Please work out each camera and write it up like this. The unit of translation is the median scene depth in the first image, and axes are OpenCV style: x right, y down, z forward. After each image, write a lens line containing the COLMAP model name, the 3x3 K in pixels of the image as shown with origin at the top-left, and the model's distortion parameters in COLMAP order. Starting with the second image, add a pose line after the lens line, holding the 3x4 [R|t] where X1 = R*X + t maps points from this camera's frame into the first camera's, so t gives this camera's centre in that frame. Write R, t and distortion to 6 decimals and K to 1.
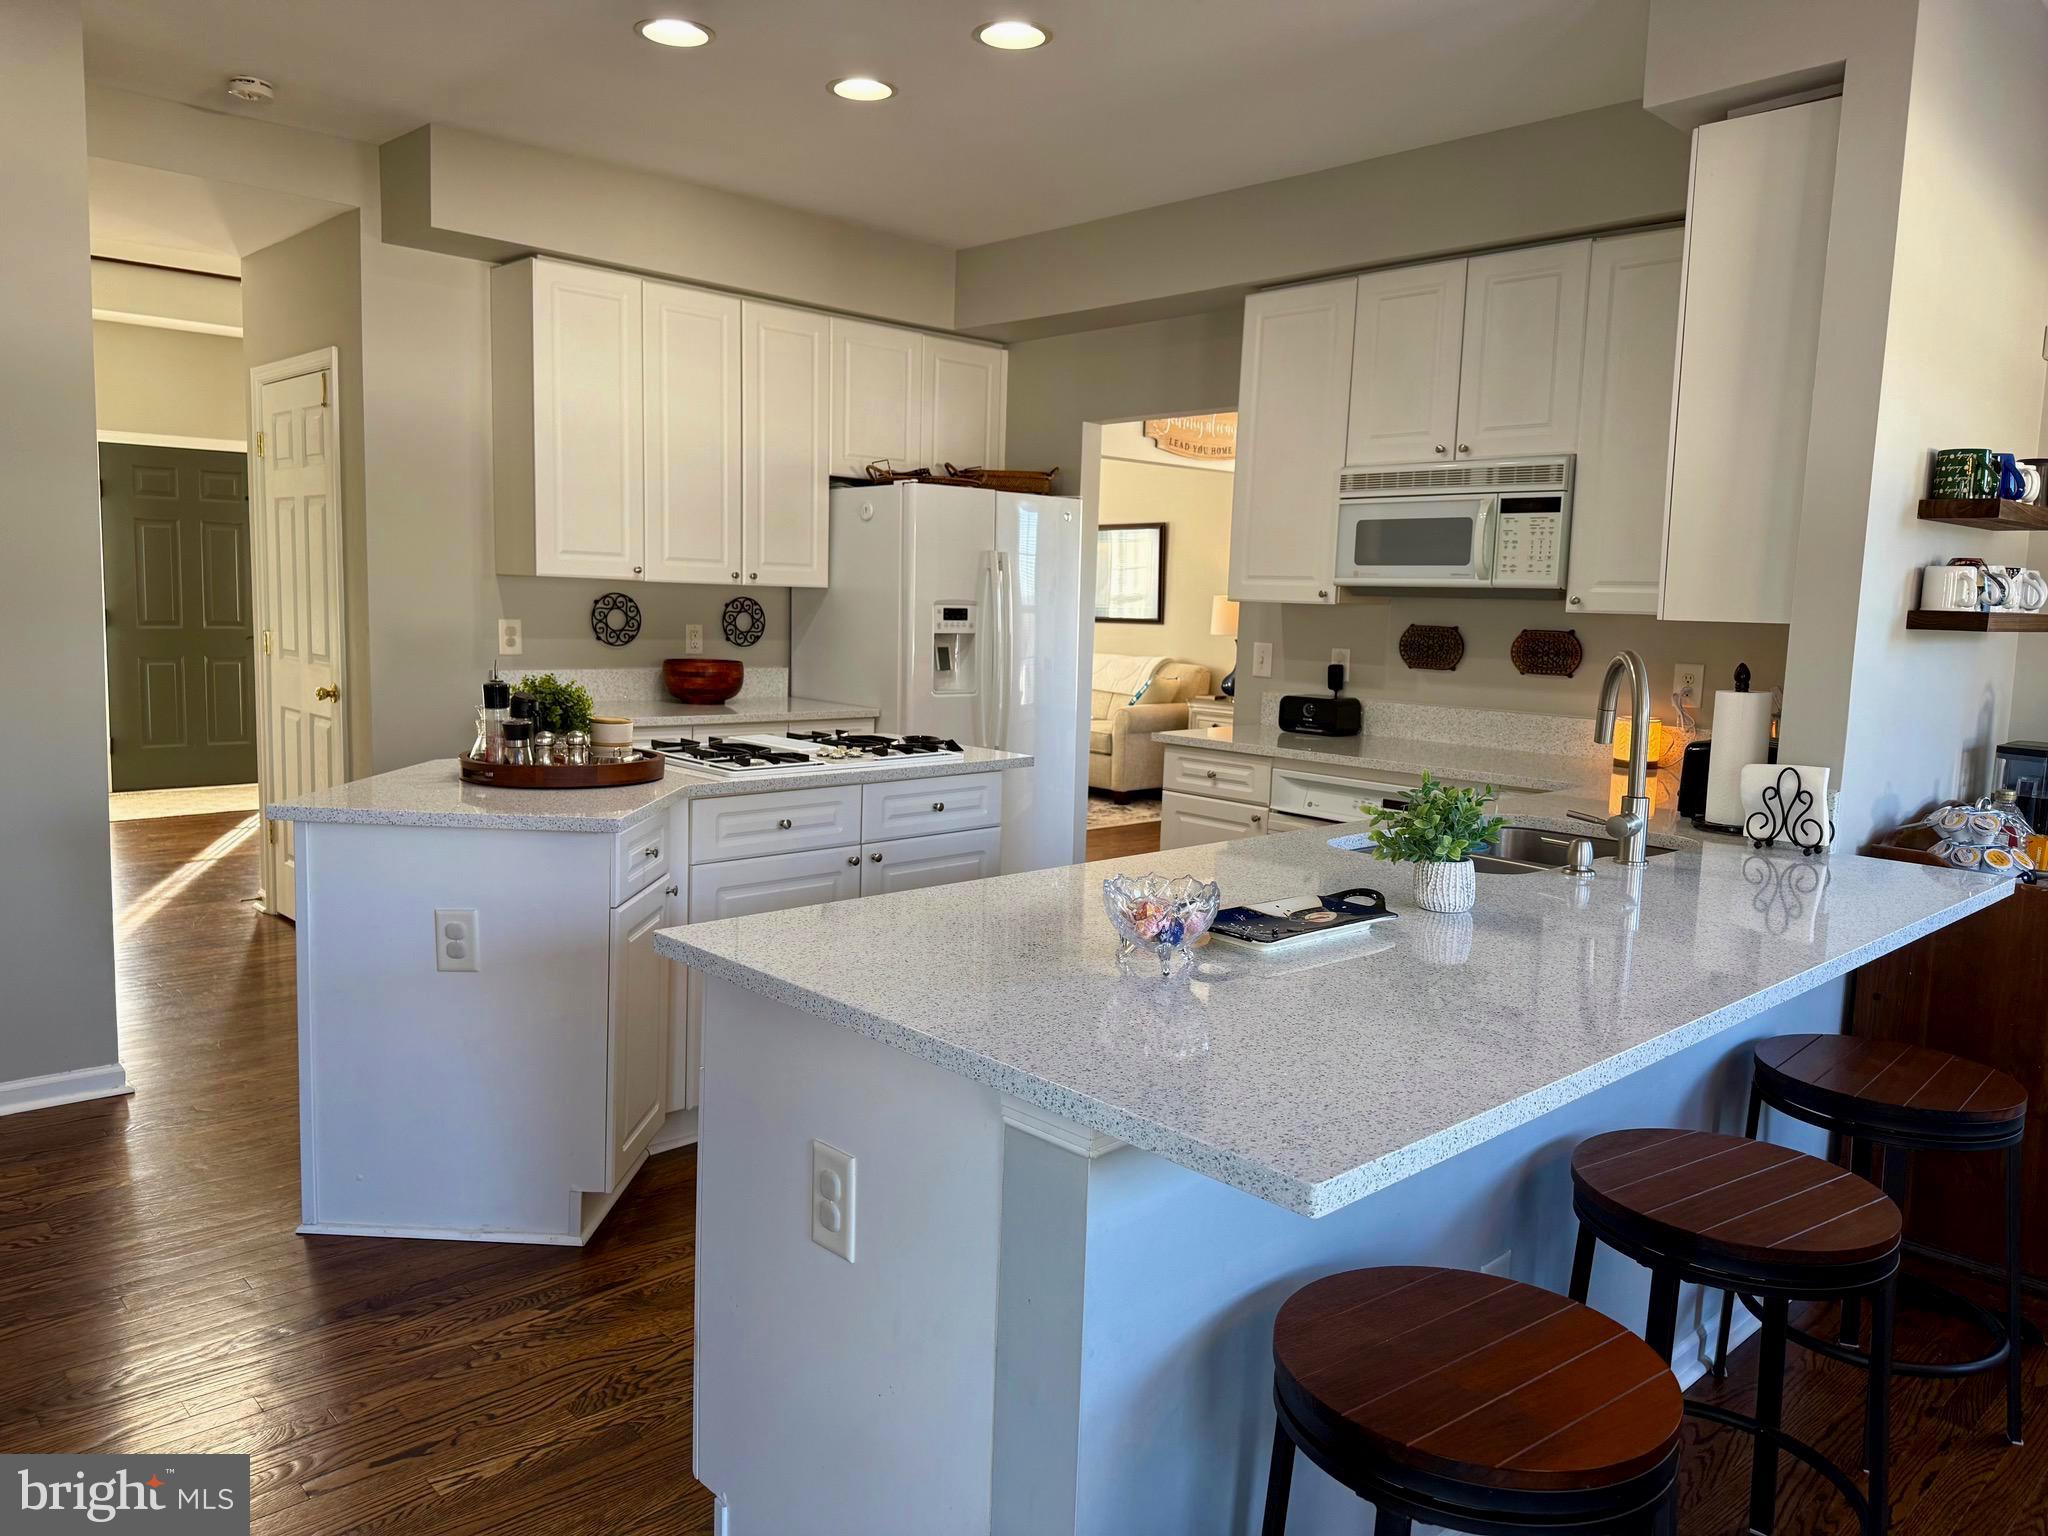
lens RADIAL K [[1435.9, 0, 993.2], [0, 1435.9, 747.9], [0, 0, 1]] dist [0.067972, -0.061056]
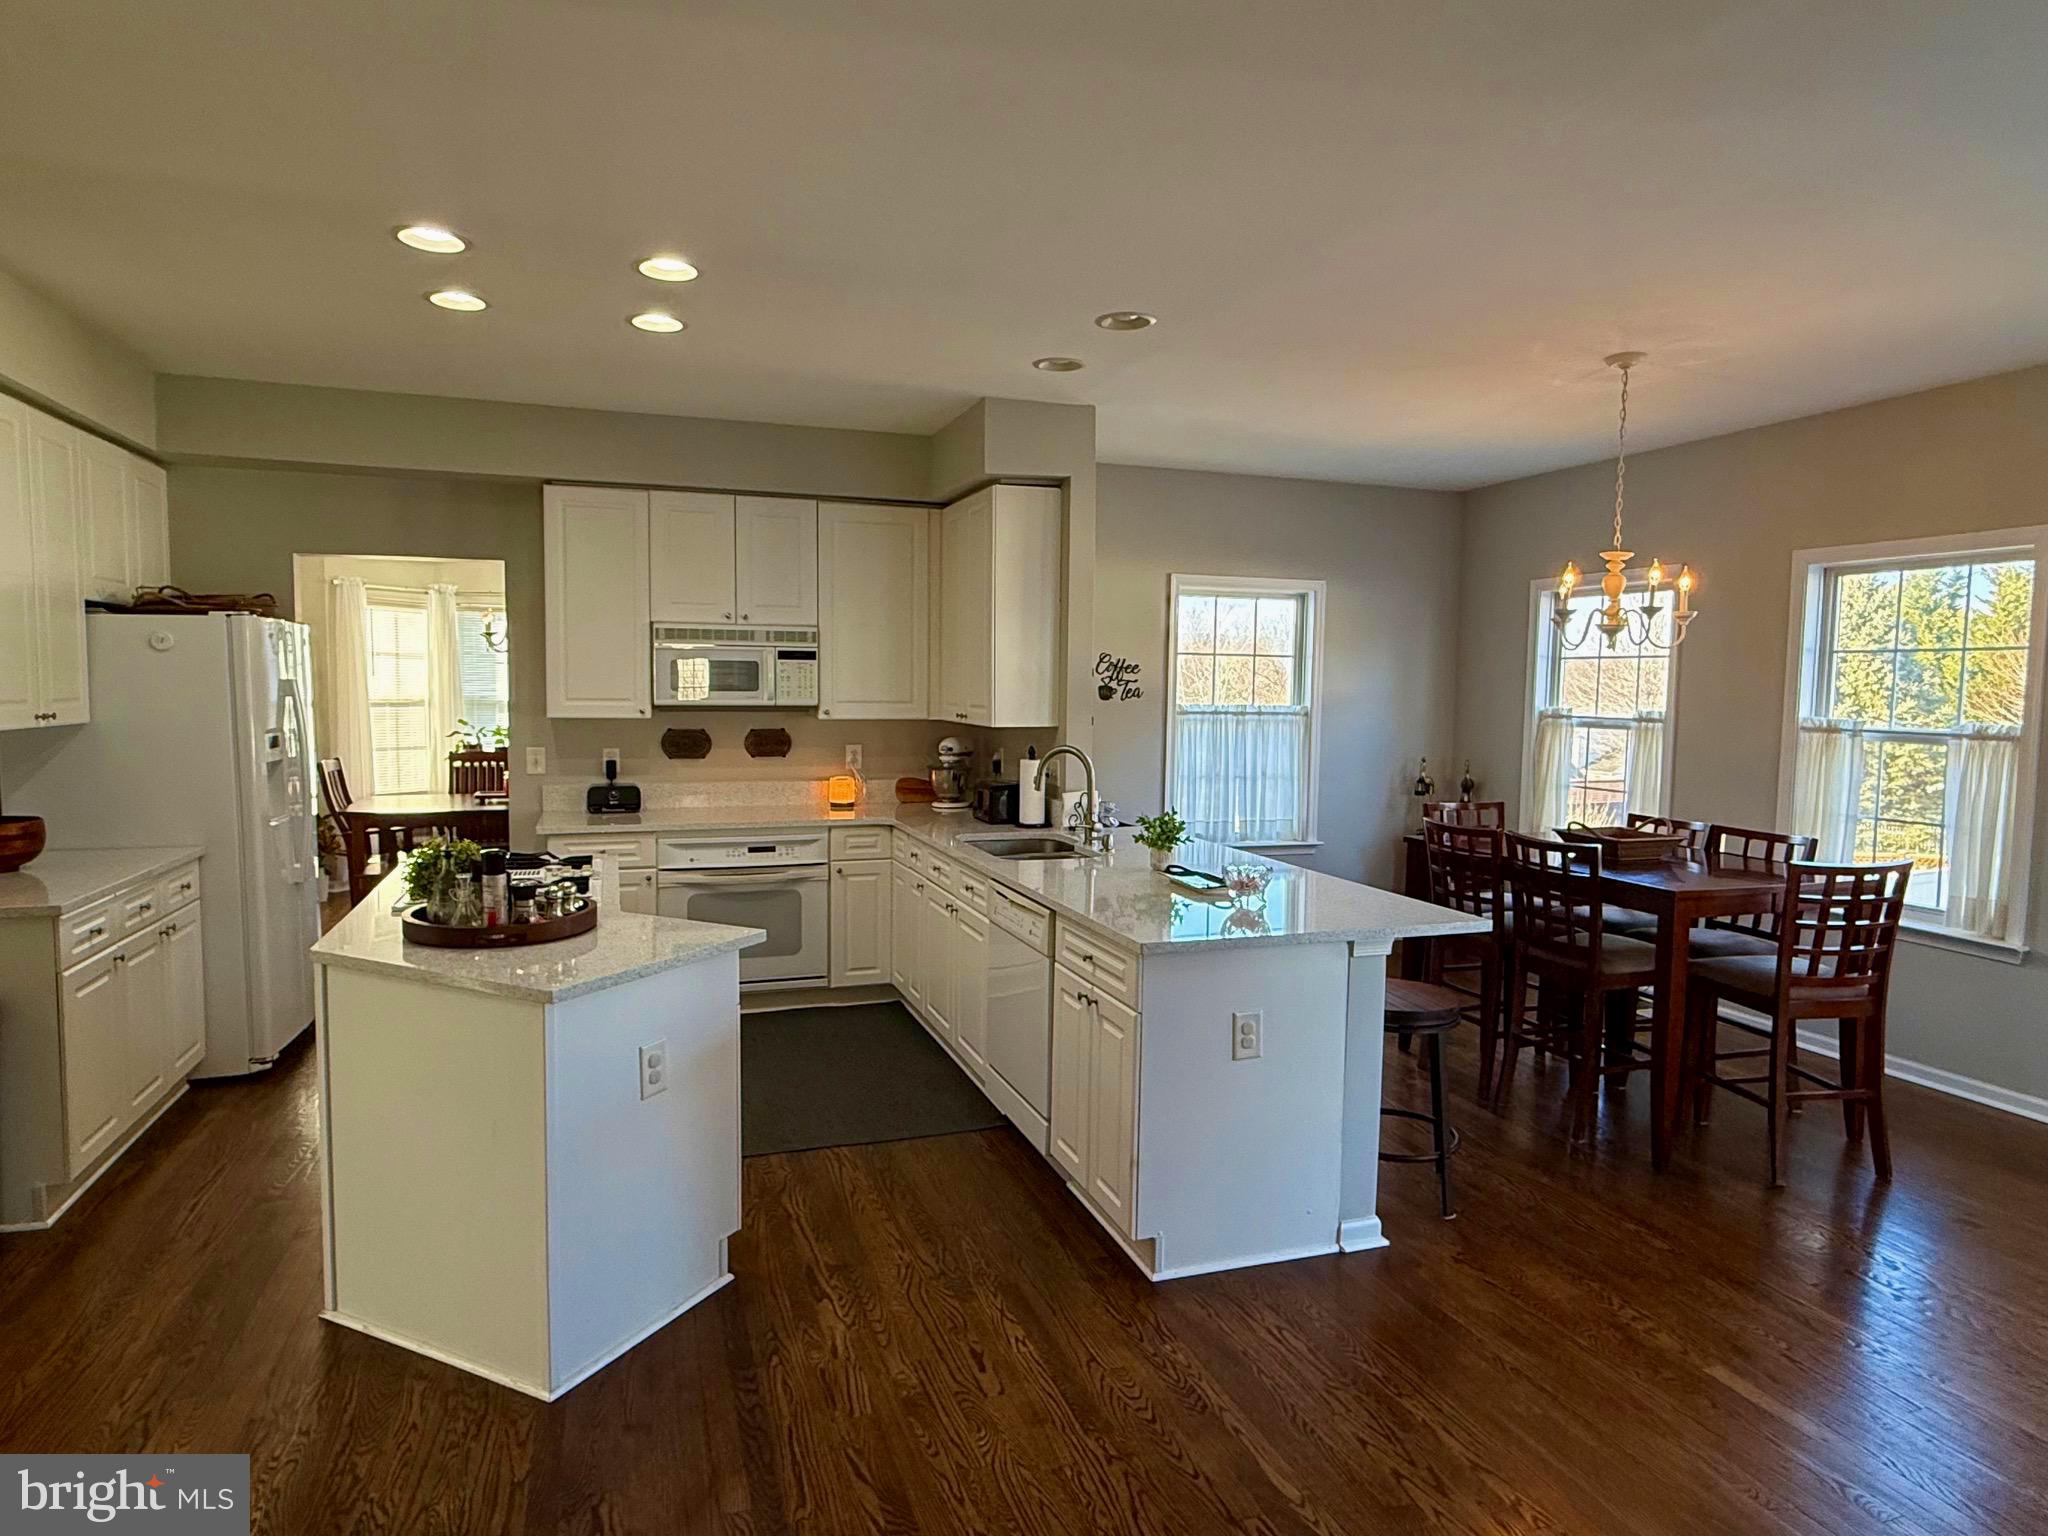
lens RADIAL K [[1186.3, 0, 1006.6], [0, 1186.3, 775.0], [0, 0, 1]] dist [0.005136, -0.003685]
pose [[0.408838, -0.095504, 0.907596, -0.686251], [0.101828, 0.993073, 0.058628, -0.078742], [-0.906908, 0.068450, 0.415731, 0.213292]]
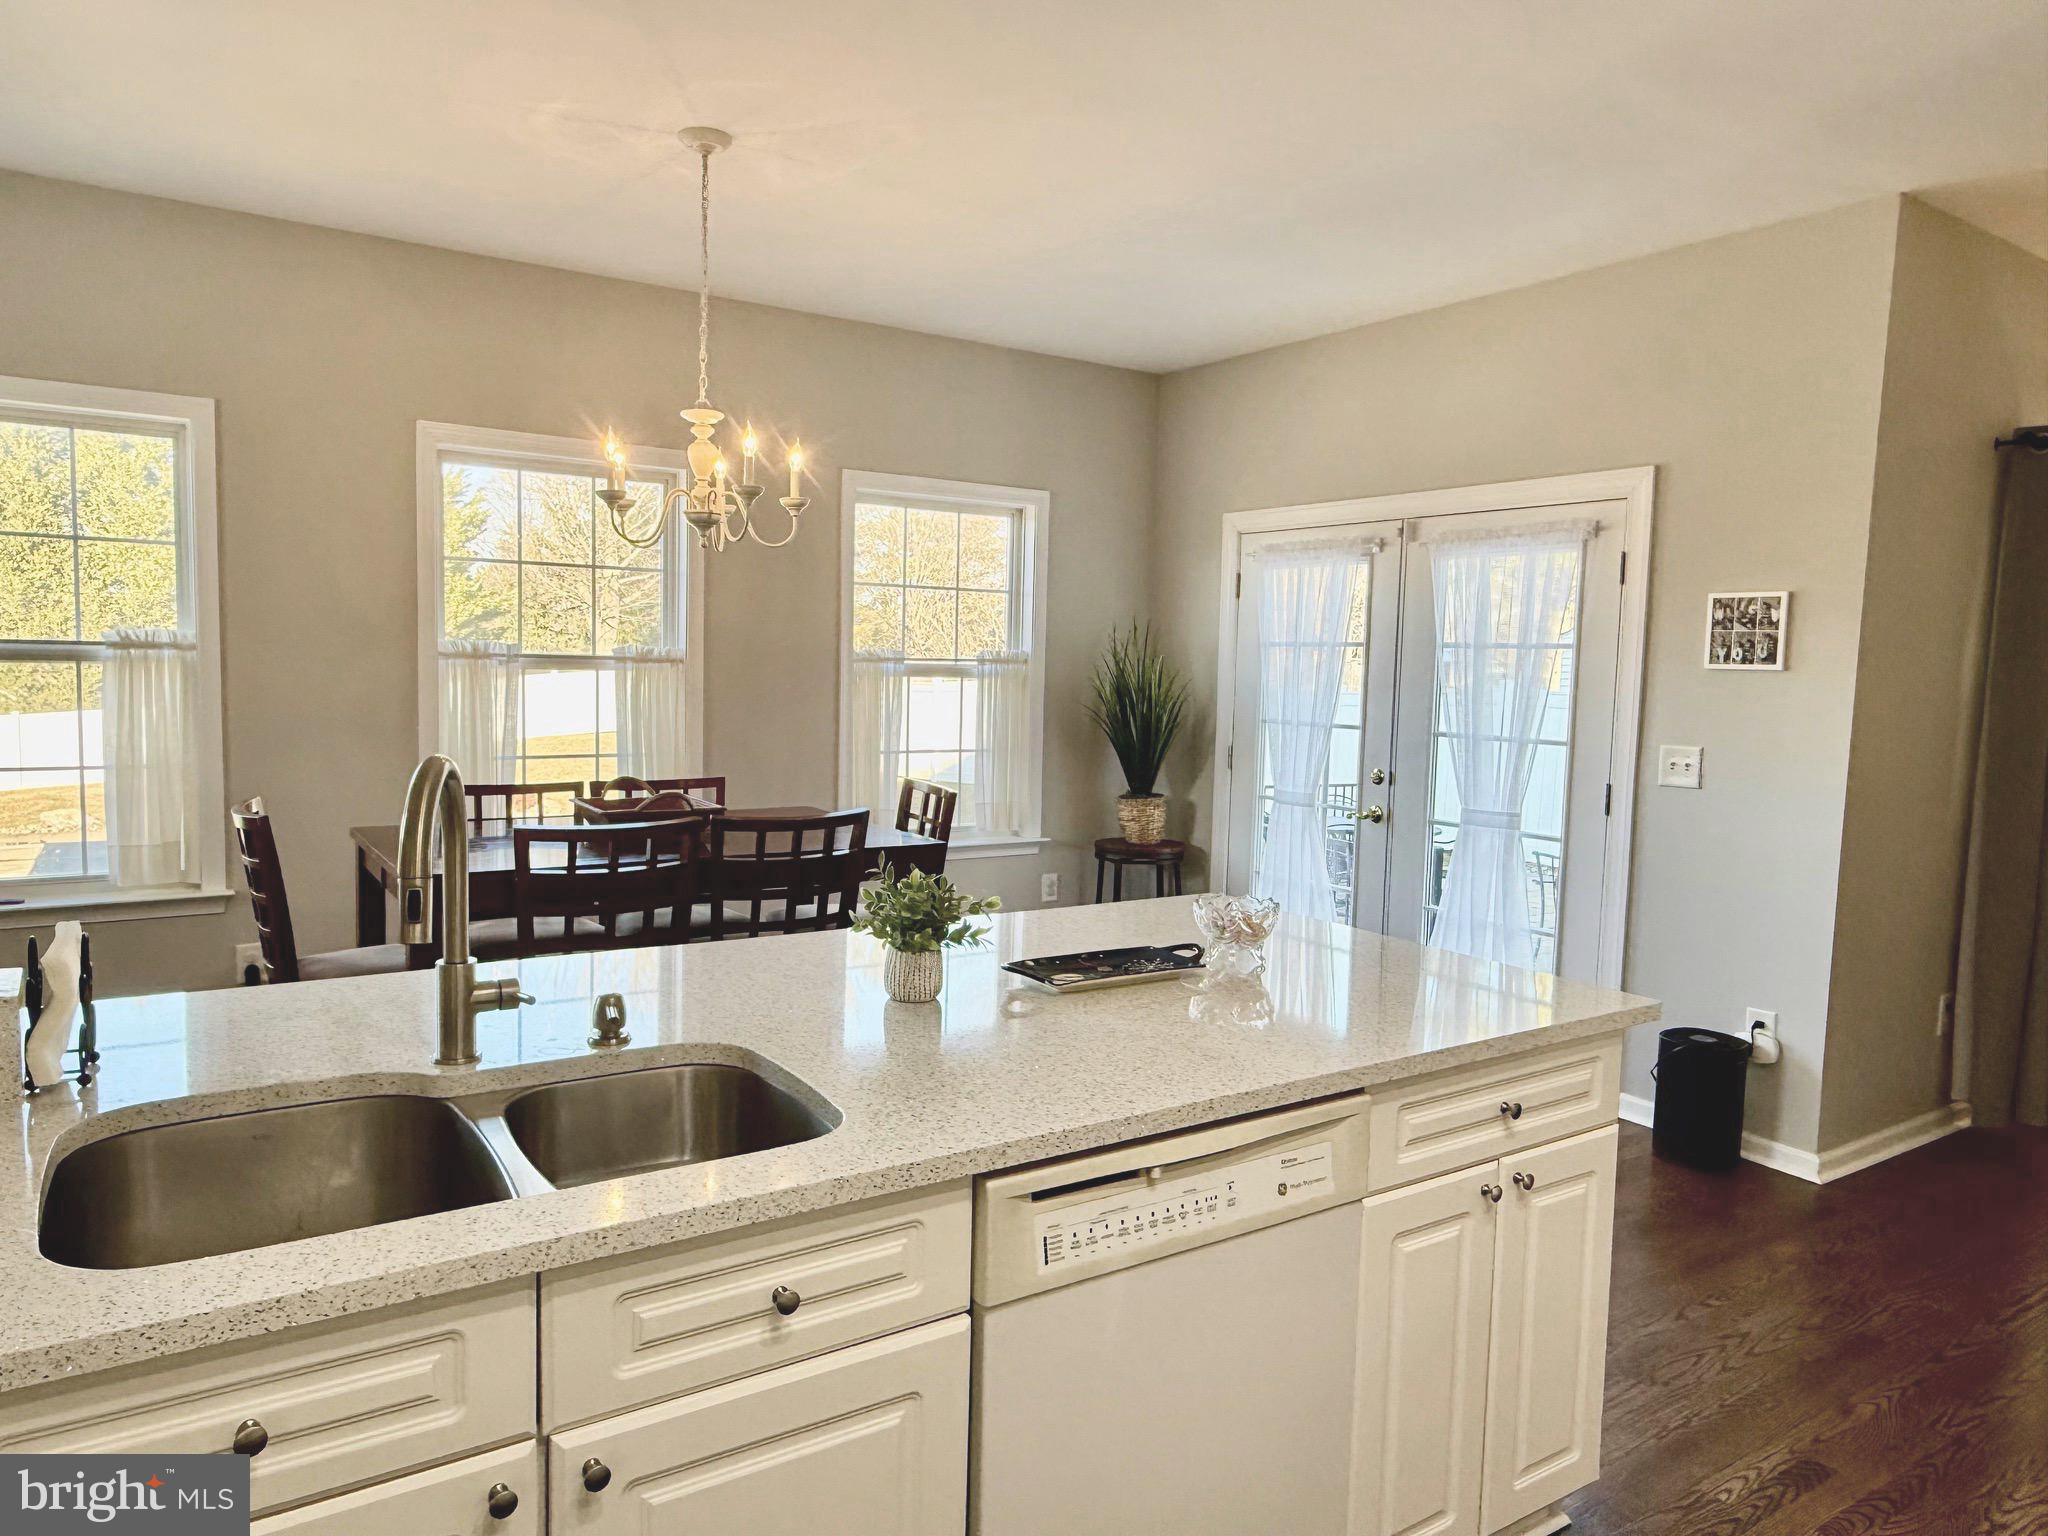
lens RADIAL K [[1324.0, 0, 1009.9], [0, 1324.0, 765.2], [0, 0, 1]] dist [0.004501, 0.001110]
pose [[-0.984942, -0.067670, 0.159093, 0.056844], [-0.035664, 0.979950, 0.196024, -0.106244], [-0.169169, 0.187398, -0.967607, 0.876148]]
